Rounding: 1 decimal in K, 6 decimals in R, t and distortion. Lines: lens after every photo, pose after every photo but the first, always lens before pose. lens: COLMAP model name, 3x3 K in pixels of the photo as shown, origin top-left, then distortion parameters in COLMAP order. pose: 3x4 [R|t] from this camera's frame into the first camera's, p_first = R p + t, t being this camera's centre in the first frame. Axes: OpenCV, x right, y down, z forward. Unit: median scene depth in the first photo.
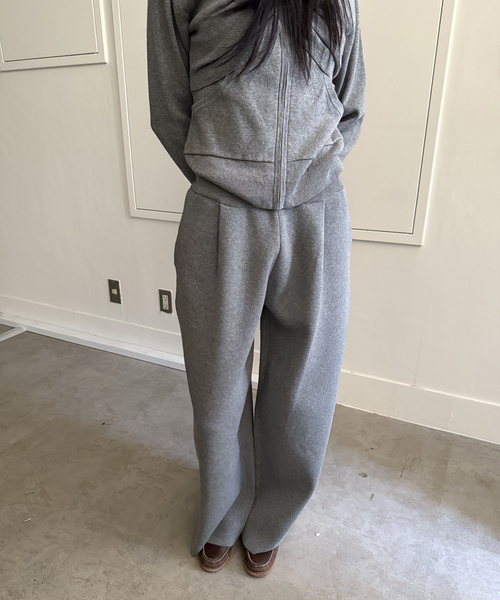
lens RADIAL K [[490.9, 0, 252.4], [0, 490.9, 326.2], [0, 0, 1]] dist [0.001249, -0.028226]
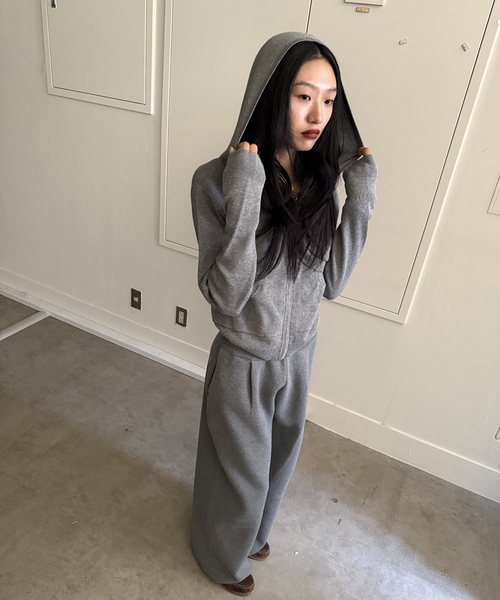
lens RADIAL K [[490.9, 0, 250.3], [0, 490.9, 298.7], [0, 0, 1]] dist [0.001249, -0.028226]
pose [[0.993839, 0.101441, 0.044651, -0.098692], [-0.105553, 0.989151, 0.102171, -0.311449], [-0.033803, -0.106255, 0.993764, -0.197657]]
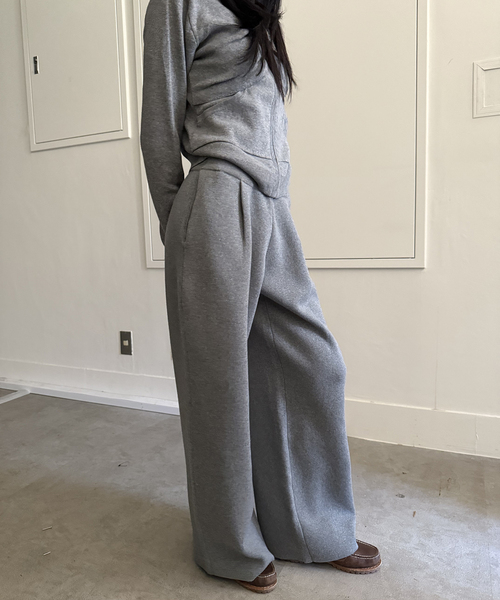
lens RADIAL K [[490.9, 0, 249.1], [0, 490.9, 281.7], [0, 0, 1]] dist [0.001249, -0.028226]
pose [[0.998743, -0.034443, 0.036420, -0.084369], [0.043531, 0.956202, -0.289453, 0.162588], [-0.024856, 0.290675, 0.956499, -0.021683]]
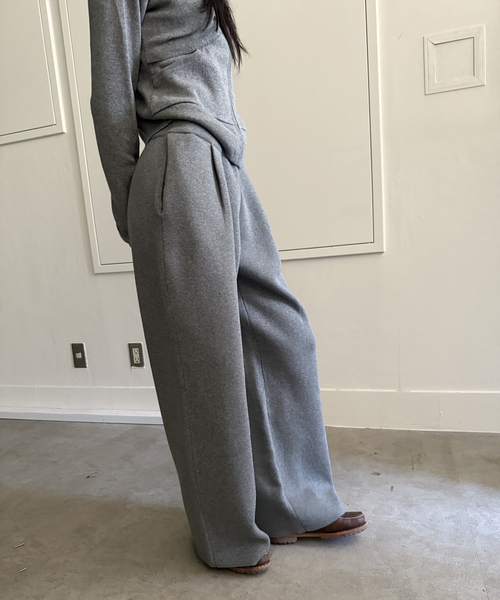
lens RADIAL K [[490.9, 0, 250.3], [0, 490.9, 330.2], [0, 0, 1]] dist [0.001249, -0.028226]
pose [[0.982768, -0.109836, 0.148669, -0.127283], [0.140509, 0.966502, -0.214781, 0.195304], [-0.120098, 0.231969, 0.965281, 0.025639]]
